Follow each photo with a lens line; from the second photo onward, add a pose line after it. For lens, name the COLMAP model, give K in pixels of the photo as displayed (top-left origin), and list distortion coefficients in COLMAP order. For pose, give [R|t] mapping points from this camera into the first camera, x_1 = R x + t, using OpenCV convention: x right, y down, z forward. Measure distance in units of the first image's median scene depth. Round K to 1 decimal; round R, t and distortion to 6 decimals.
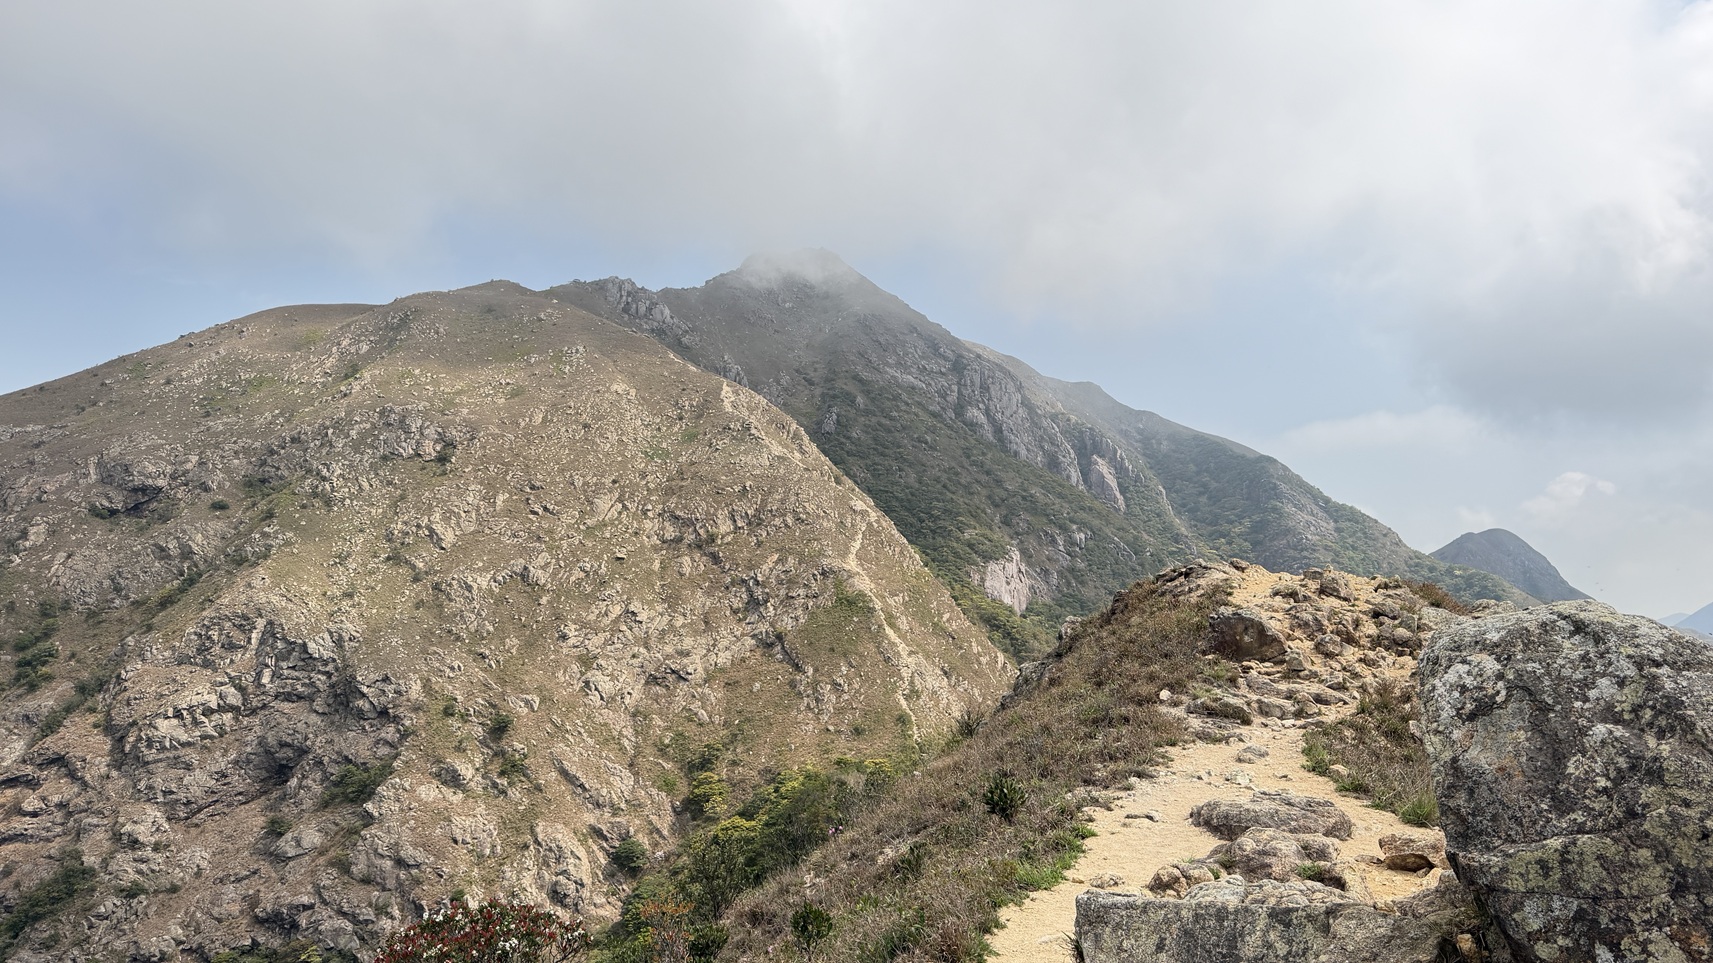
lens RADIAL K [[1191.5, 0, 844.7], [0, 1191.5, 473.6], [0, 0, 1]] dist [0.073866, -0.093041]
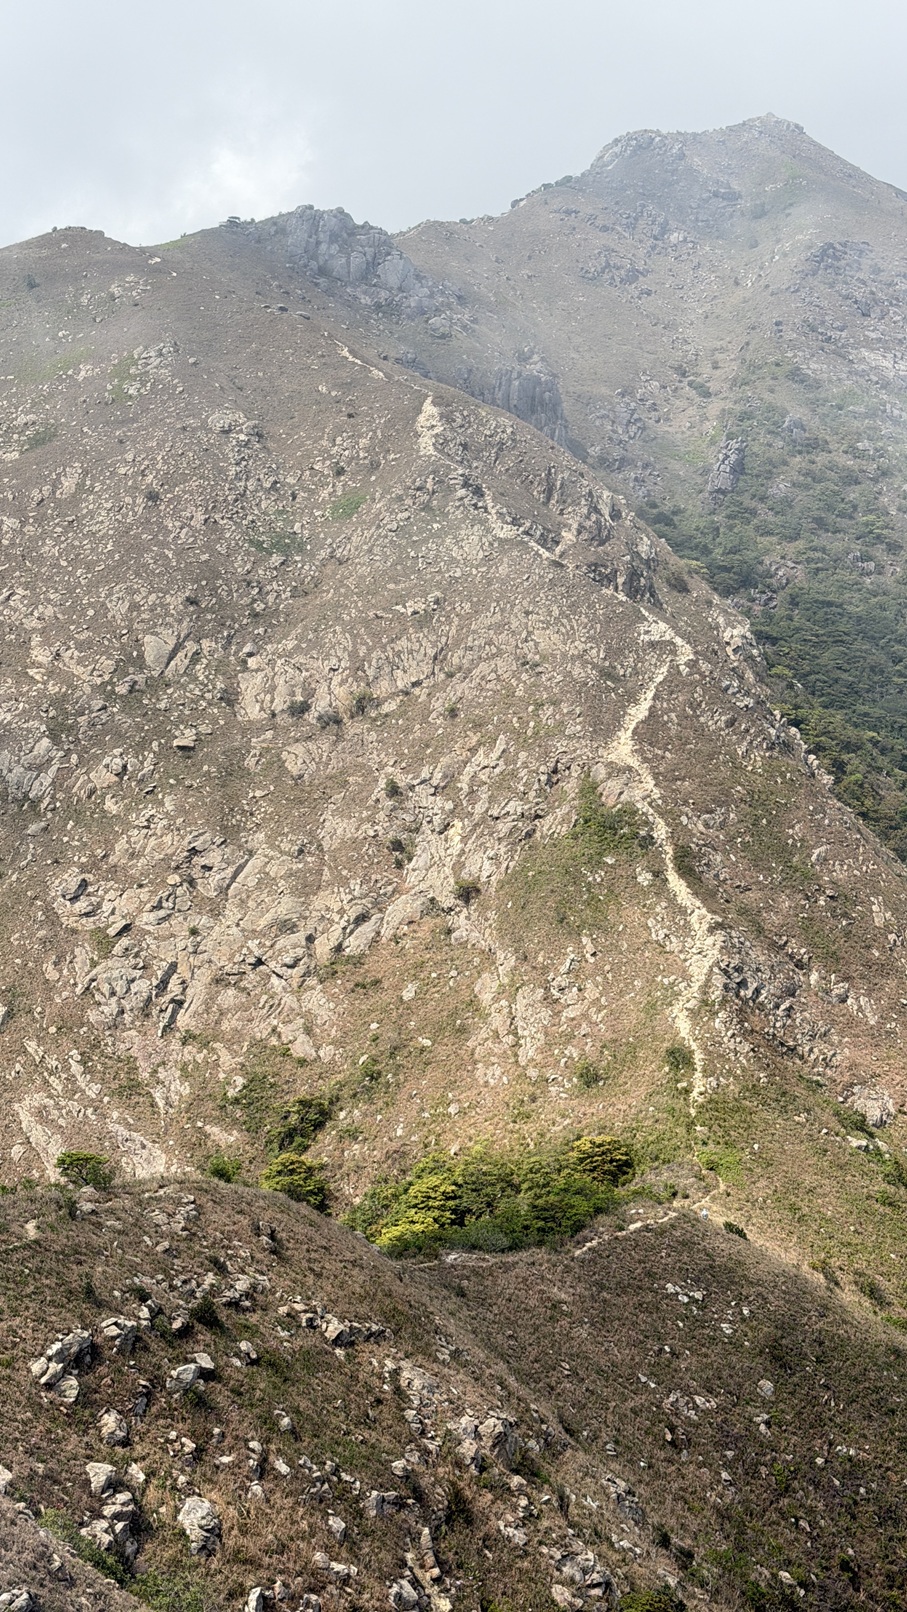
lens RADIAL K [[2224.1, 0, 454.3], [0, 2224.1, 806.9], [0, 0, 1]] dist [0.147766, 0.000000]
pose [[0.966598, -0.013604, -0.255935, 0.170318], [0.038332, 0.995032, 0.091881, 0.010967], [0.253414, -0.098622, 0.962318, 0.081564]]
